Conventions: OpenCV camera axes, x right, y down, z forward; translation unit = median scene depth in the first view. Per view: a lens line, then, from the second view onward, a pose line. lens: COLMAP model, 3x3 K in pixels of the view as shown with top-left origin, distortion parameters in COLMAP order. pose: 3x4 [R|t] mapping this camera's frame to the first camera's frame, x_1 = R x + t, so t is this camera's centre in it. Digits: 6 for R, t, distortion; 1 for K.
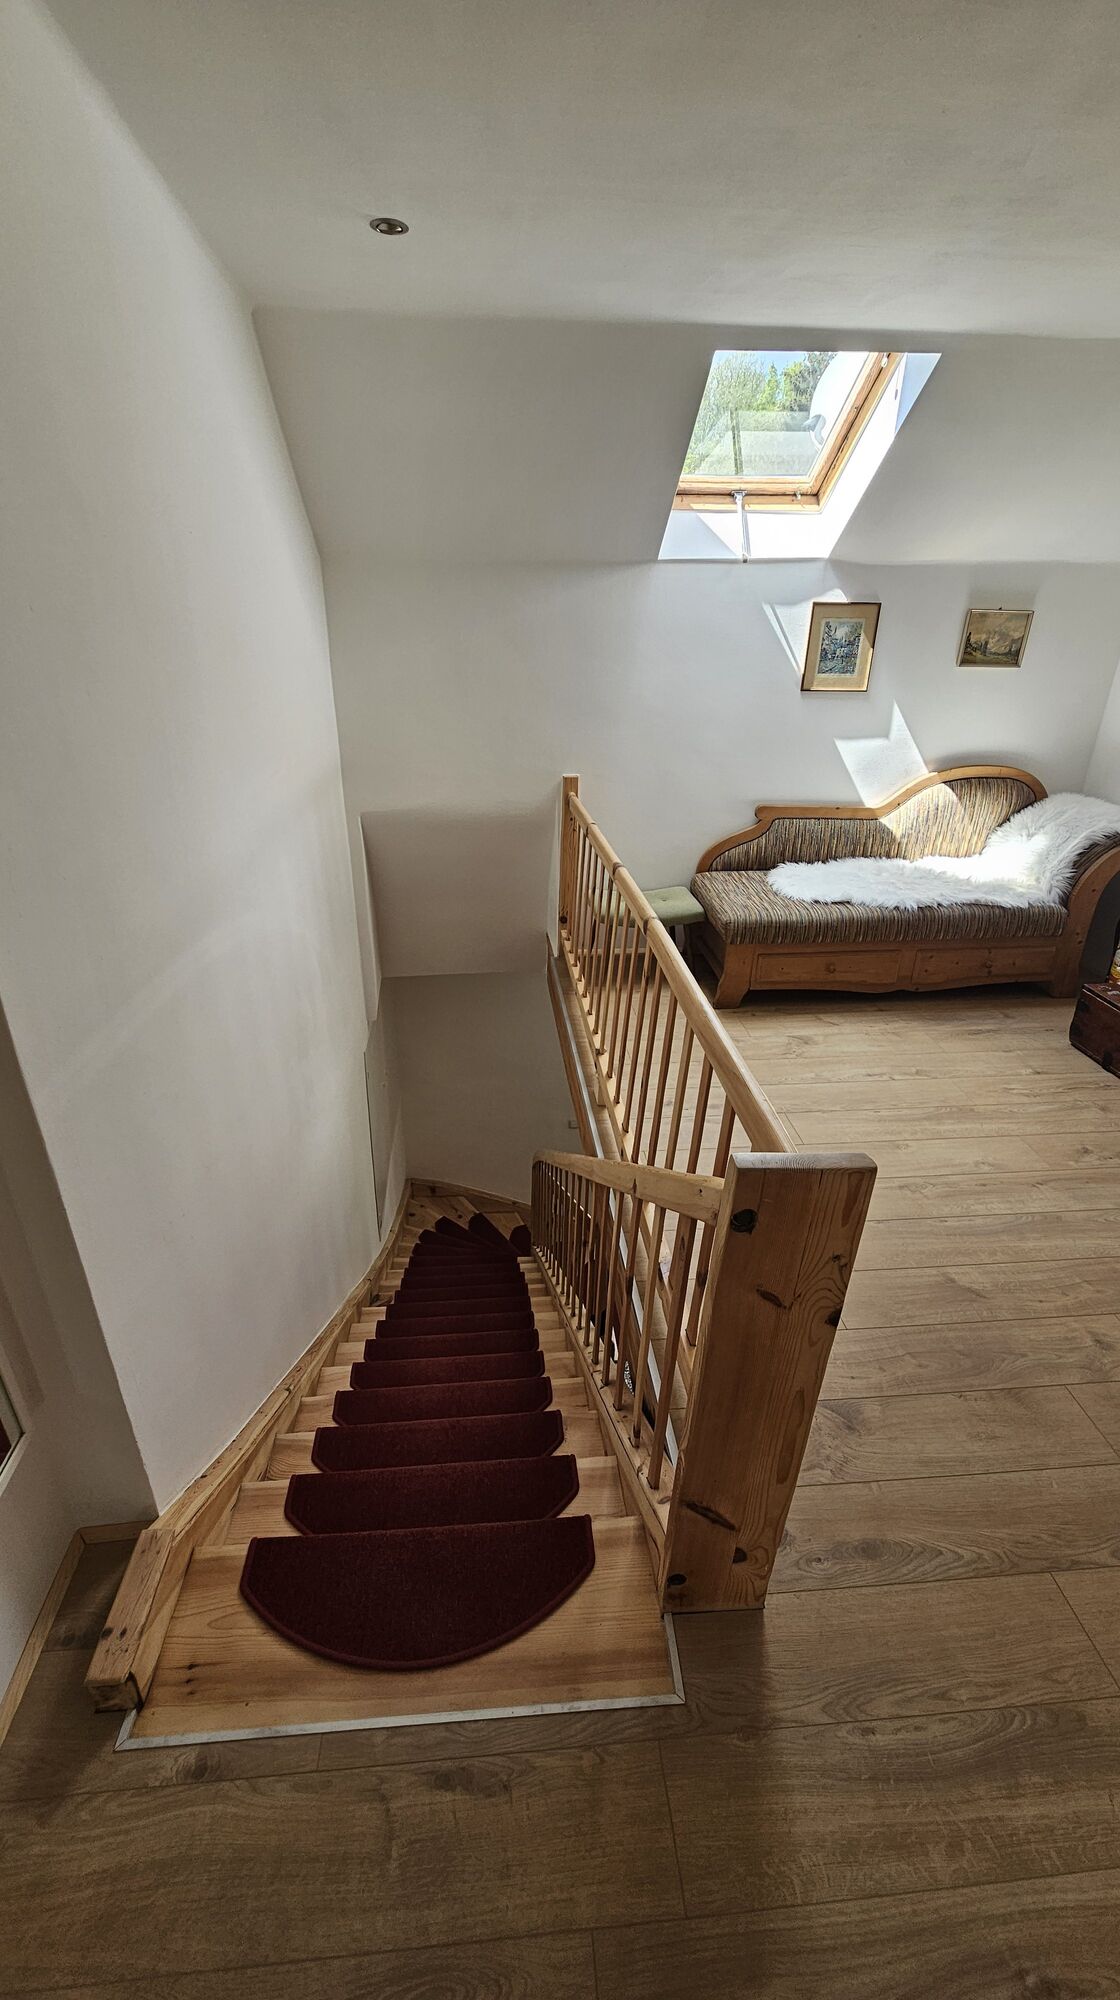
lens RADIAL K [[817.6, 0, 547.1], [0, 817.6, 988.7], [0, 0, 1]] dist [0.001693, -0.003570]
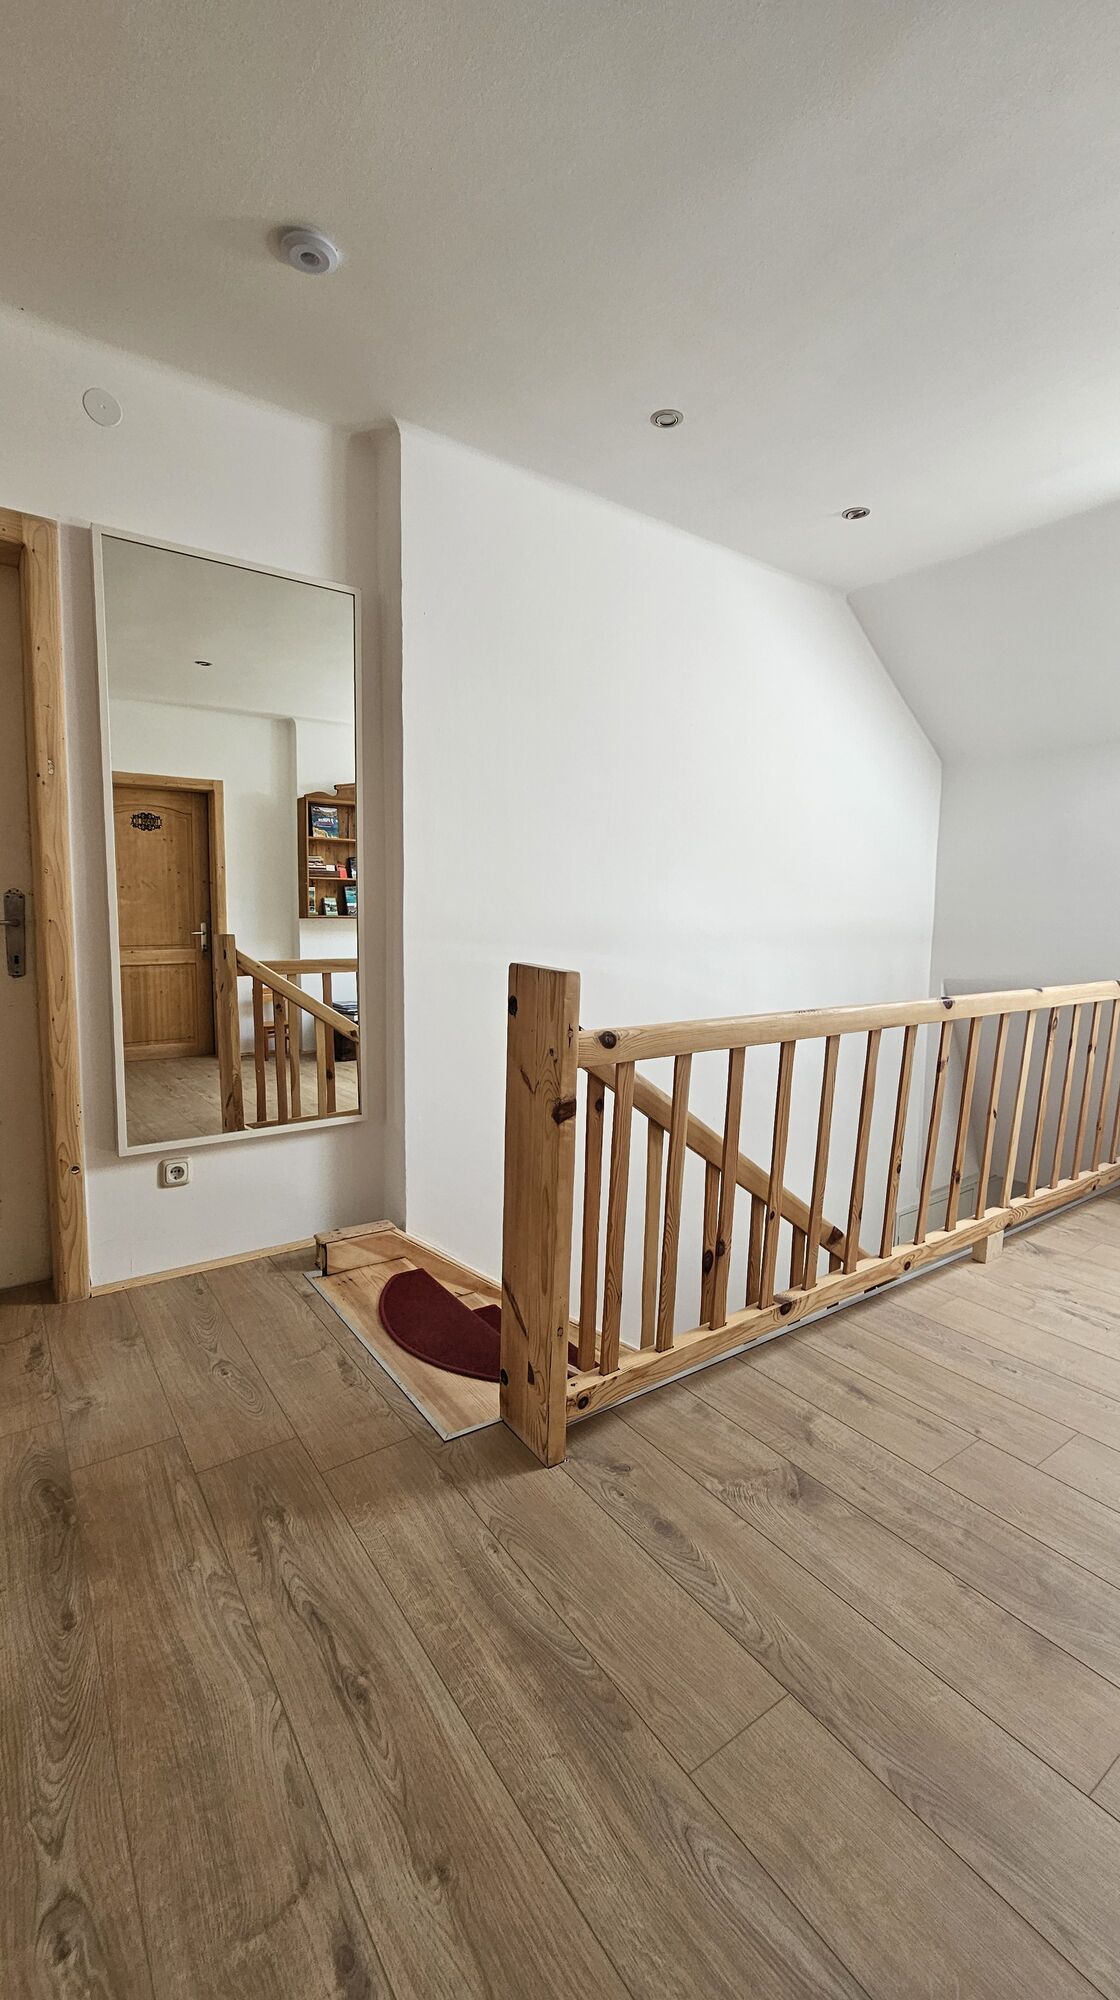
lens RADIAL K [[820.0, 0, 544.3], [0, 820.0, 992.6], [0, 0, 1]] dist [0.000175, -0.000419]
pose [[0.497143, 0.080222, -0.863952, 1.335079], [-0.364558, 0.922876, -0.124083, 0.366678], [0.787367, 0.376648, 0.488047, 0.270383]]
